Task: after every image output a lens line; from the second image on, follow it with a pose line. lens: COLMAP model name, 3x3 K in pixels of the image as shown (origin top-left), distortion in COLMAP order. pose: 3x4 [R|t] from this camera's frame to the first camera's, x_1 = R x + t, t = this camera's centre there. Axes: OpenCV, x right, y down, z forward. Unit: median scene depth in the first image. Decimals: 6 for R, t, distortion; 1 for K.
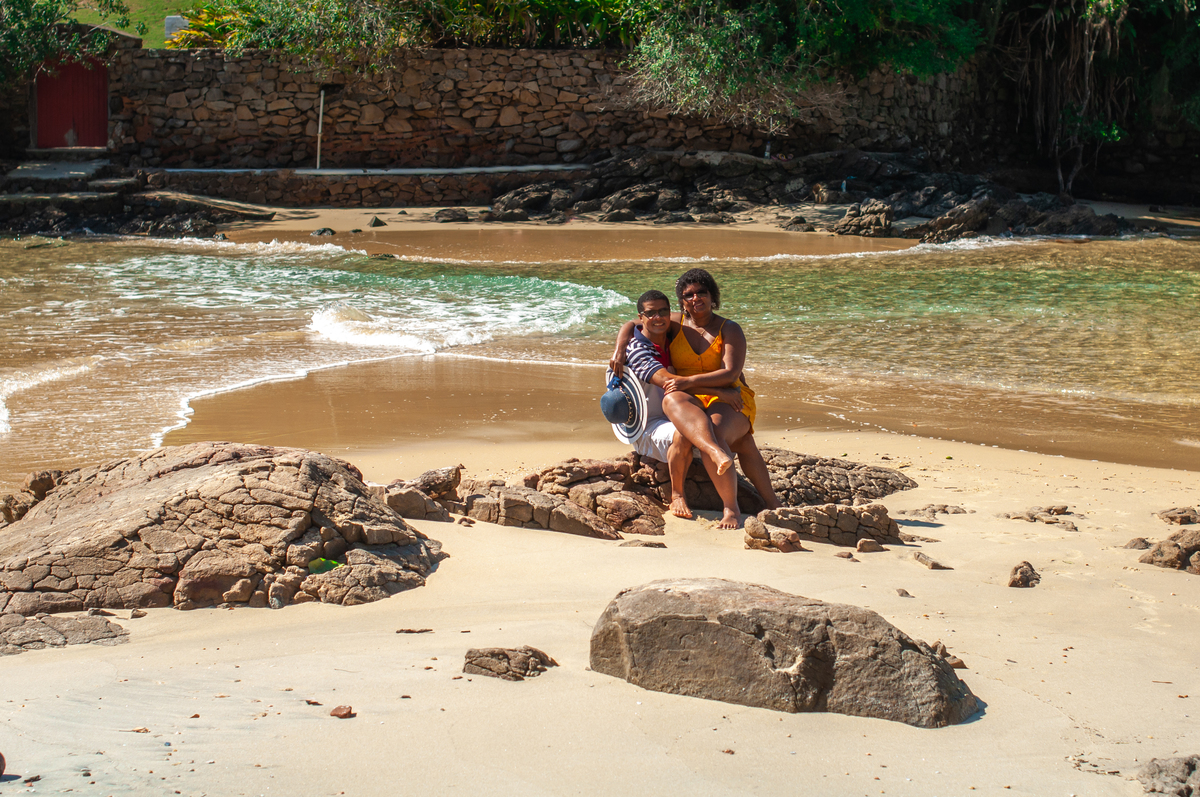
lens RADIAL K [[2605.5, 0, 601.2], [0, 2605.5, 394.4], [0, 0, 1]] dist [-0.126490, 0.000000]
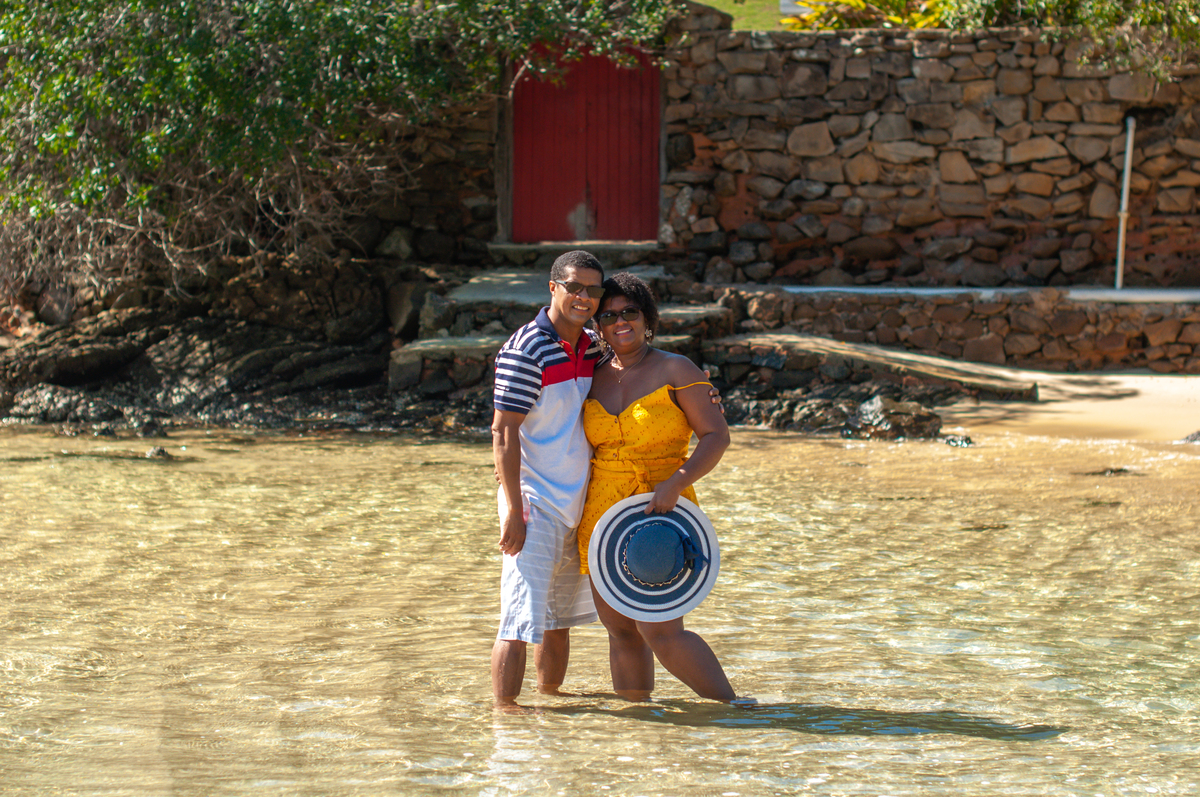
lens RADIAL K [[2605.5, 0, 599.0], [0, 2605.5, 400.7], [0, 0, 1]] dist [-0.126490, 0.000000]
pose [[0.986603, 0.009953, -0.162835, -0.124614], [-0.019424, 0.998204, -0.056673, -0.039377], [0.161978, 0.059077, 0.985024, 0.535894]]
